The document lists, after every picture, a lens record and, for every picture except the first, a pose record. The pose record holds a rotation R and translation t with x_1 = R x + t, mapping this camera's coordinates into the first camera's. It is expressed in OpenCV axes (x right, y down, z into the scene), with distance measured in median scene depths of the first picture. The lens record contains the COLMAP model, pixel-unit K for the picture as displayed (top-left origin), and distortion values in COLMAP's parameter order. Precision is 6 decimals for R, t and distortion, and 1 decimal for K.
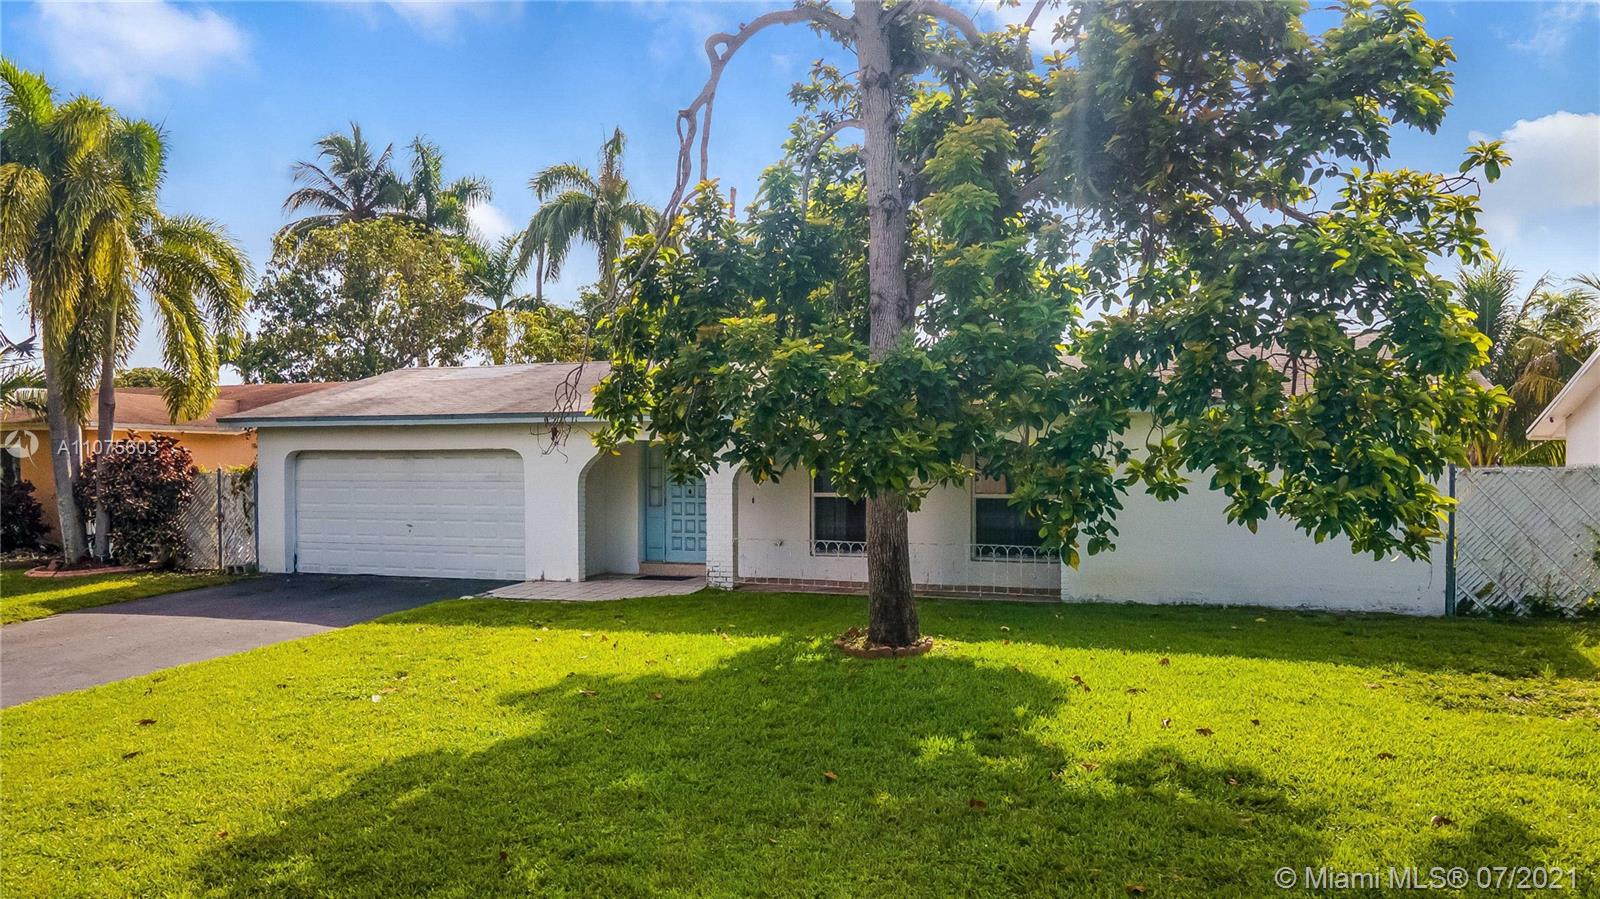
lens RADIAL K [[1187.3, 0, 798.0], [0, 1187.3, 508.8], [0, 0, 1]] dist [0.043025, 0.003929]
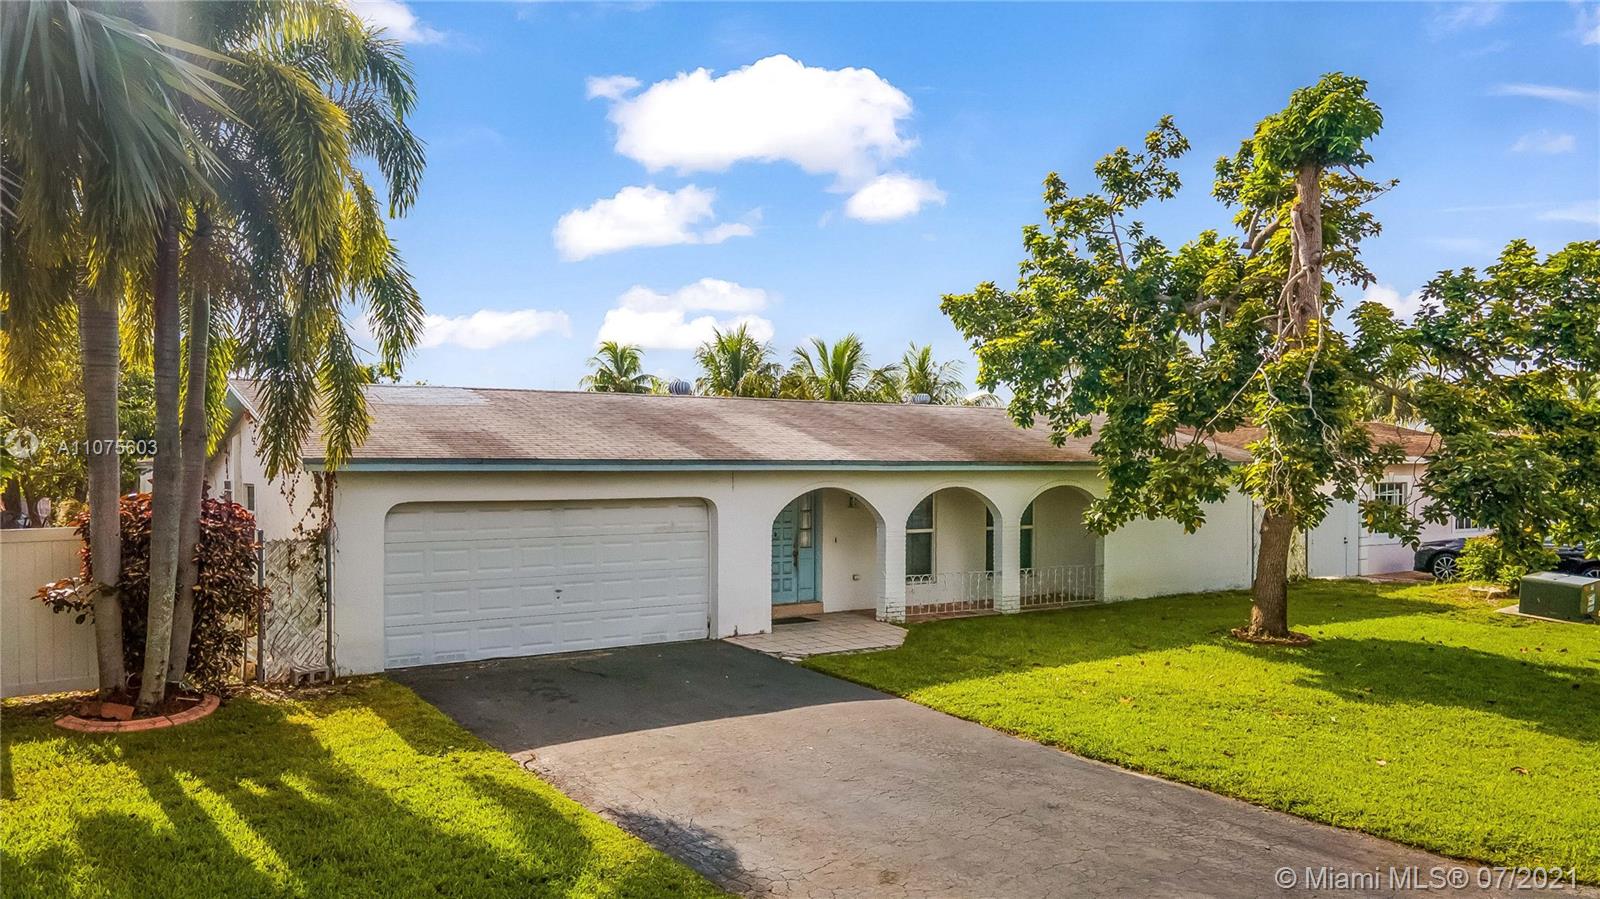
lens RADIAL K [[1187.3, 0, 801.2], [0, 1187.3, 453.7], [0, 0, 1]] dist [0.043025, 0.003929]
pose [[0.571901, 0.011380, 0.820244, -0.912033], [0.033470, 0.998747, -0.037192, -0.044729], [-0.819639, 0.048724, 0.570804, 0.391329]]
